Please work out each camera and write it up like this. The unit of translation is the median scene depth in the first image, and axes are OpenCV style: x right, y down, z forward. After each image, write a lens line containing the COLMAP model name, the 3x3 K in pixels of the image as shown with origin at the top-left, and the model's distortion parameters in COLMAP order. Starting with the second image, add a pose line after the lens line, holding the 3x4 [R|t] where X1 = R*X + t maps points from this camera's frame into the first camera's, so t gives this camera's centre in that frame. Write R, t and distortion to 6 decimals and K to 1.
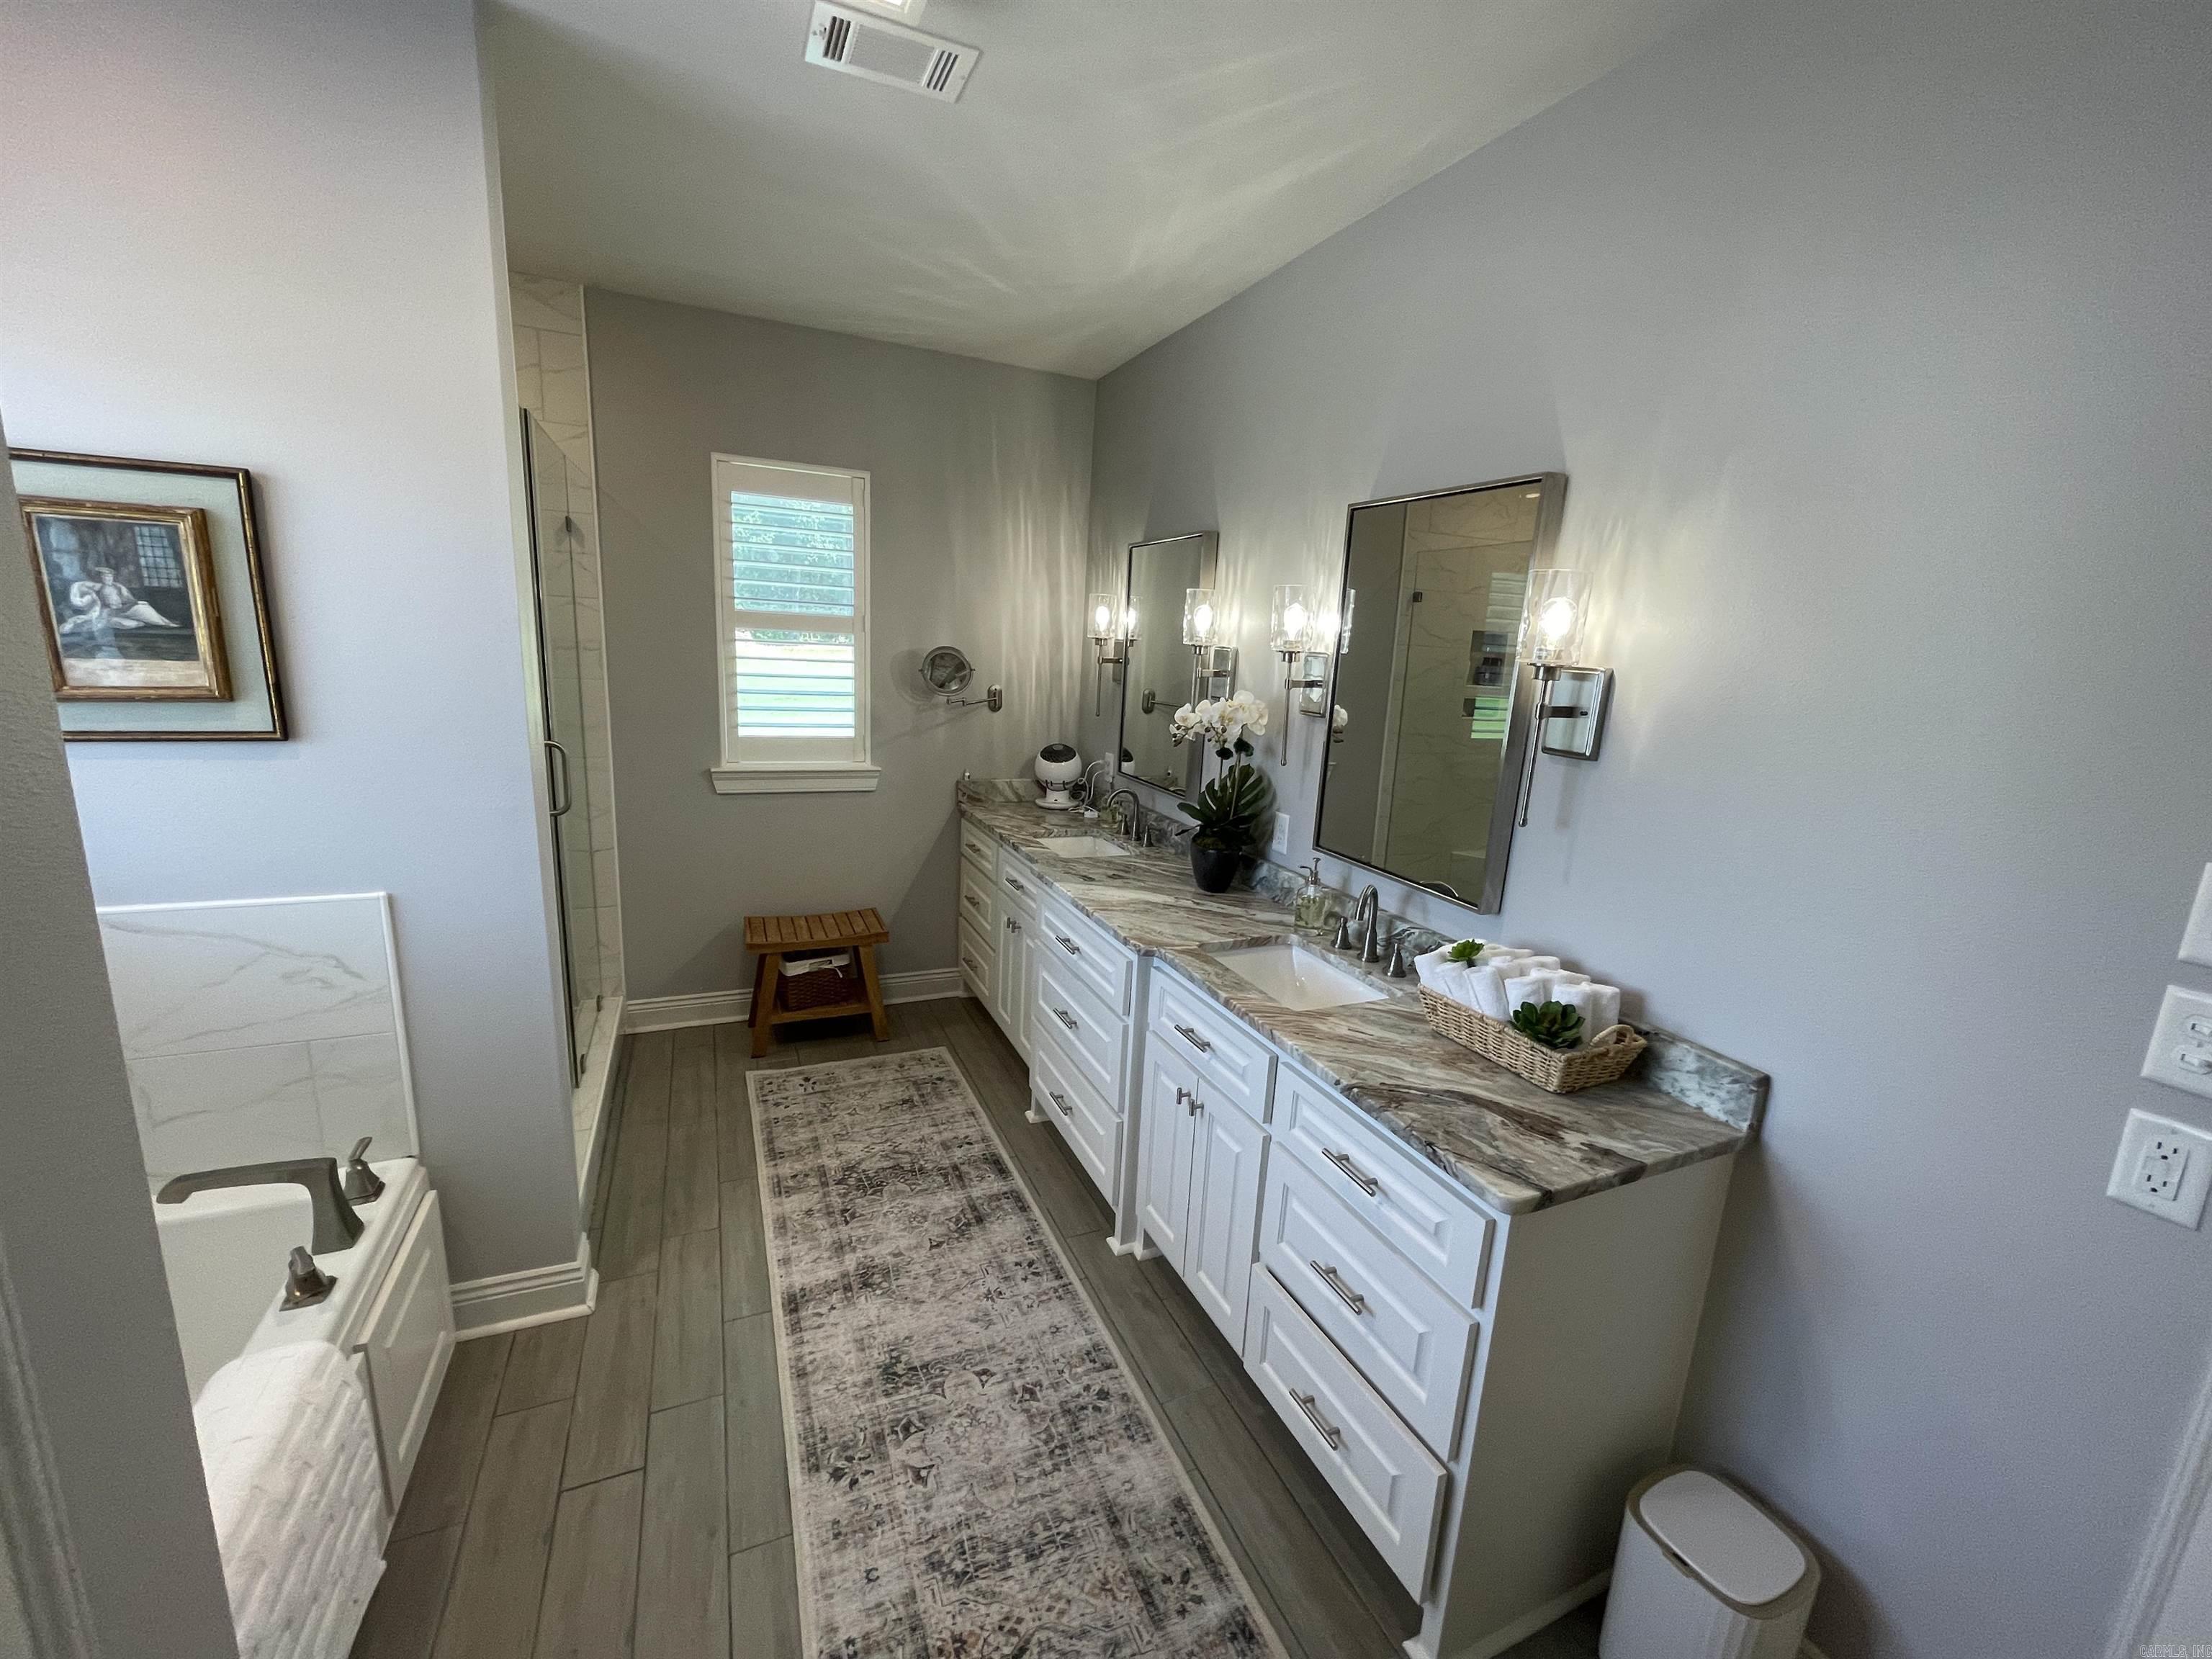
lens RADIAL K [[894.6, 0, 1106.0], [0, 894.6, 829.5], [0, 0, 1]] dist [0.000539, -0.000294]
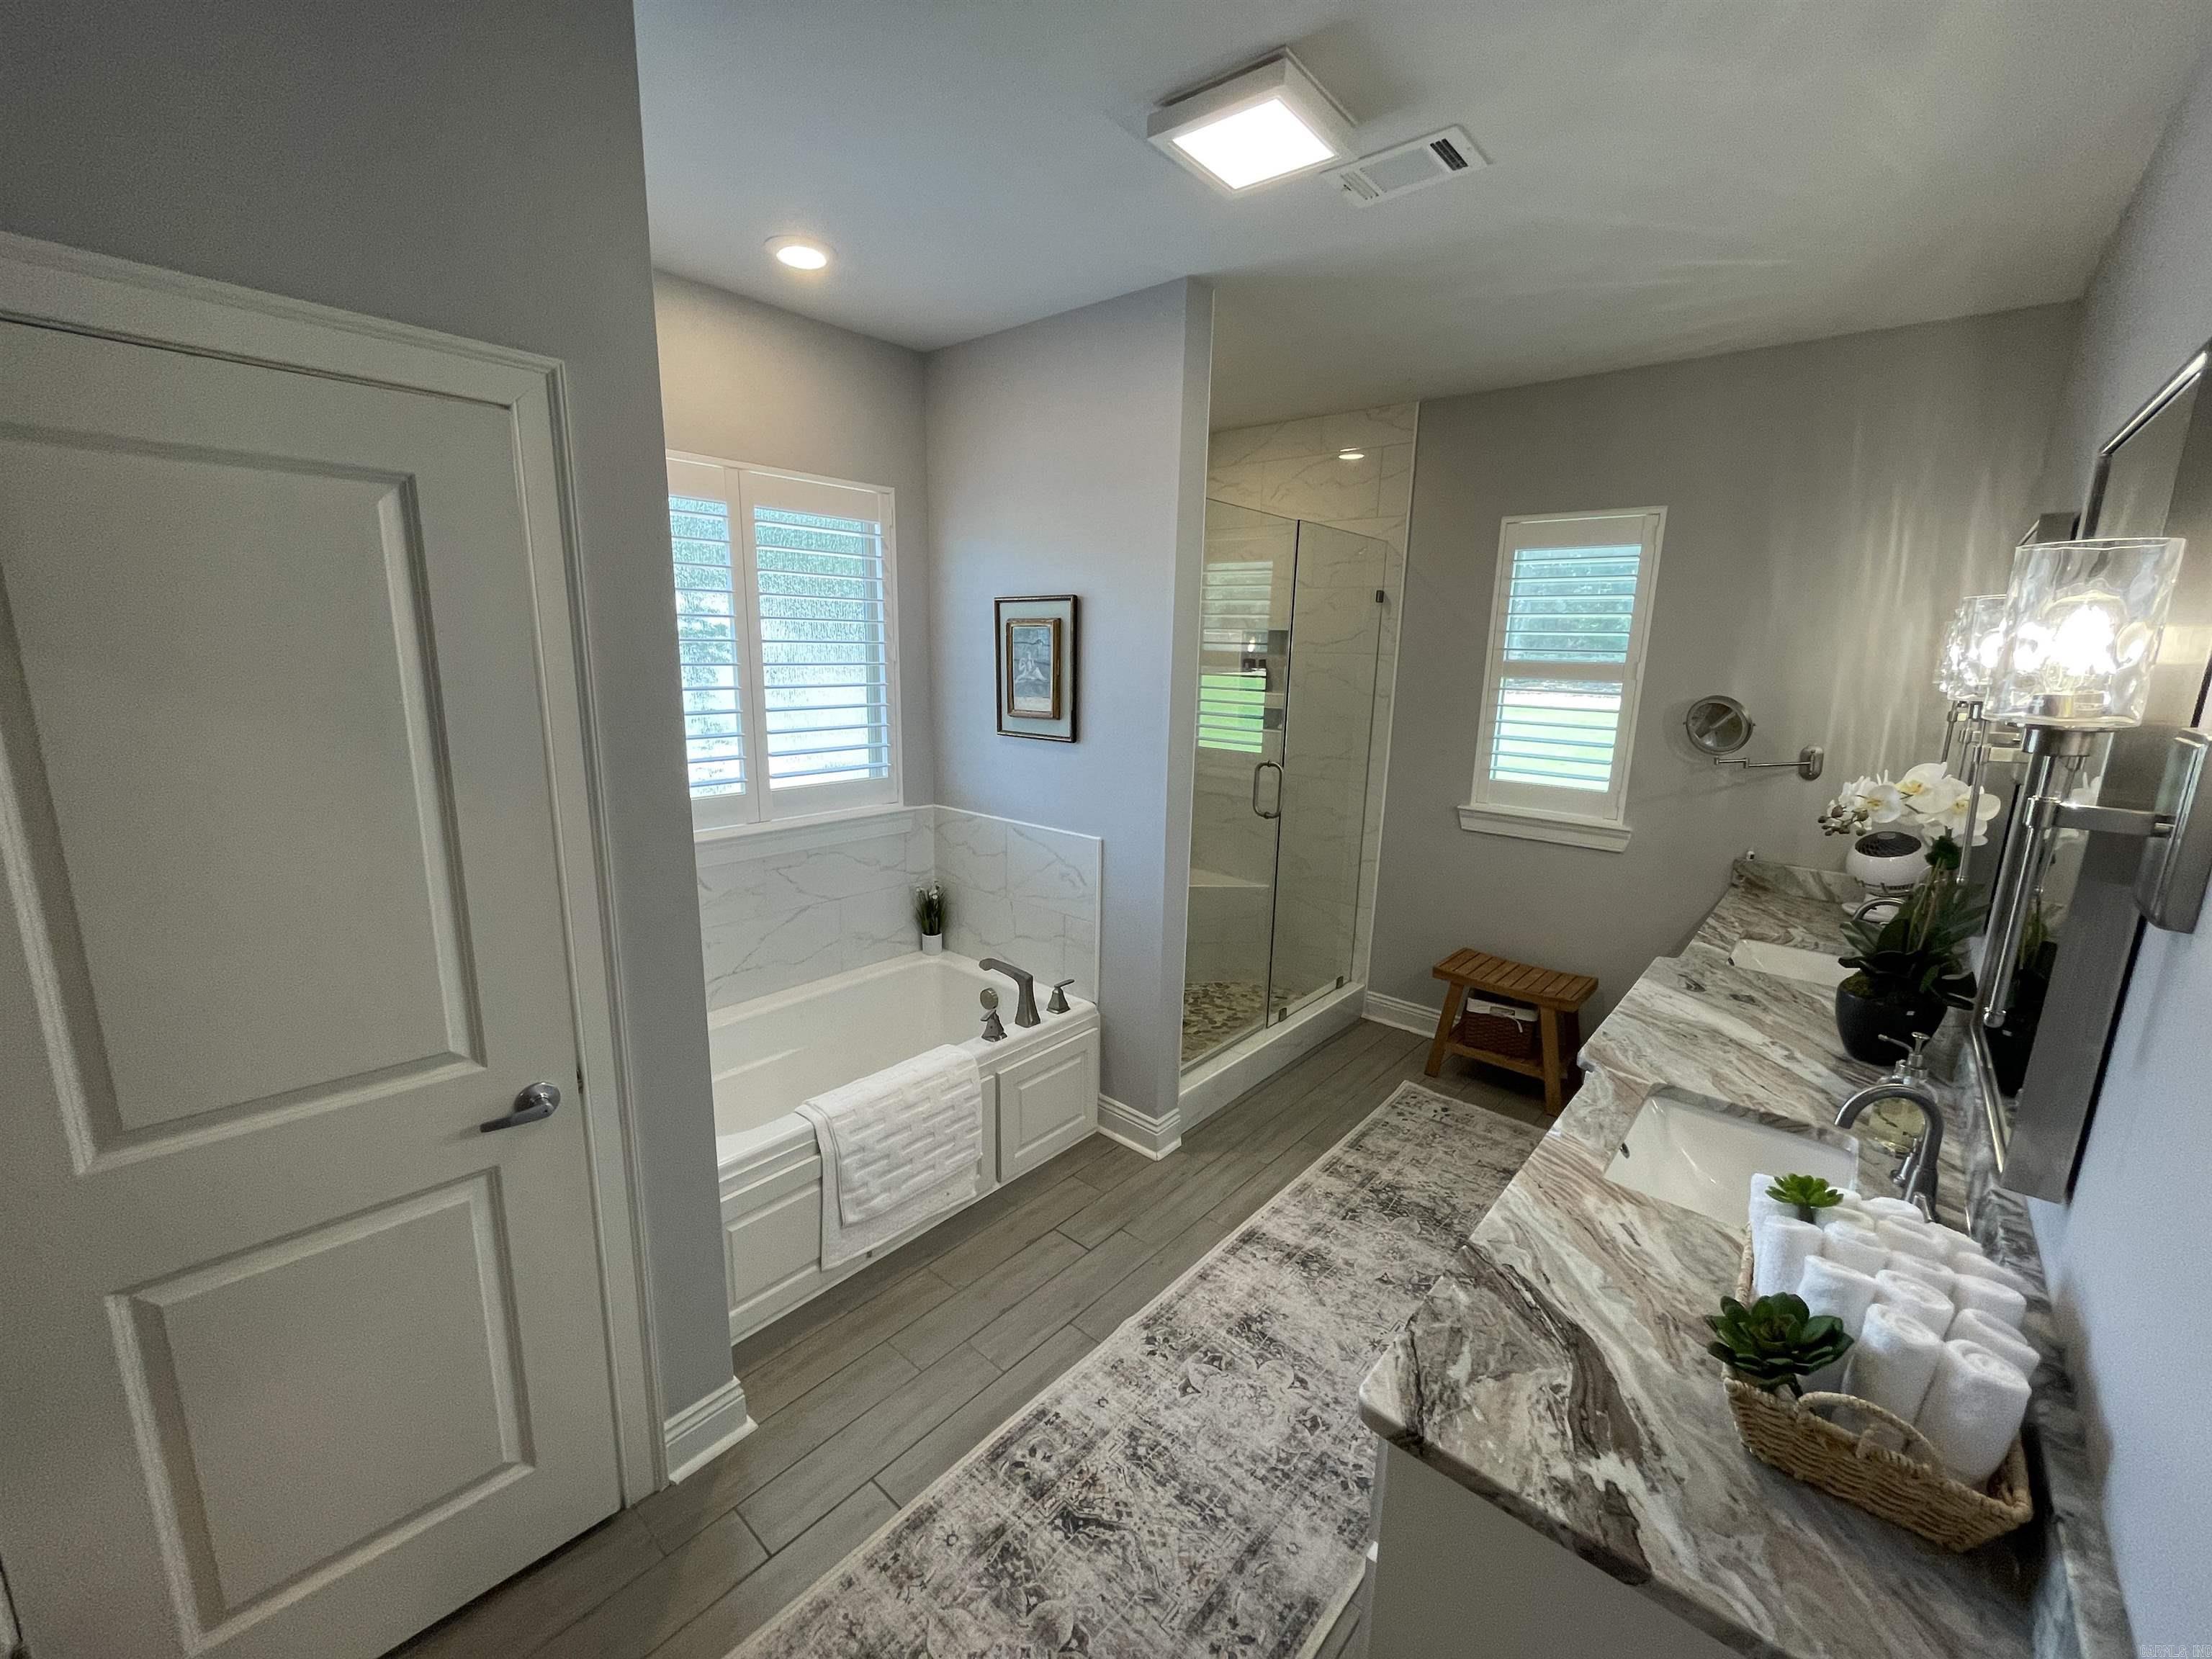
lens RADIAL K [[888.1, 0, 1106.0], [0, 888.1, 829.5], [0, 0, 1]] dist [0.000708, 0.000066]
pose [[0.429751, 0.138184, -0.892311, 0.604914], [-0.188352, 0.980200, 0.061082, -0.043564], [0.883084, 0.141819, 0.447269, 0.246718]]
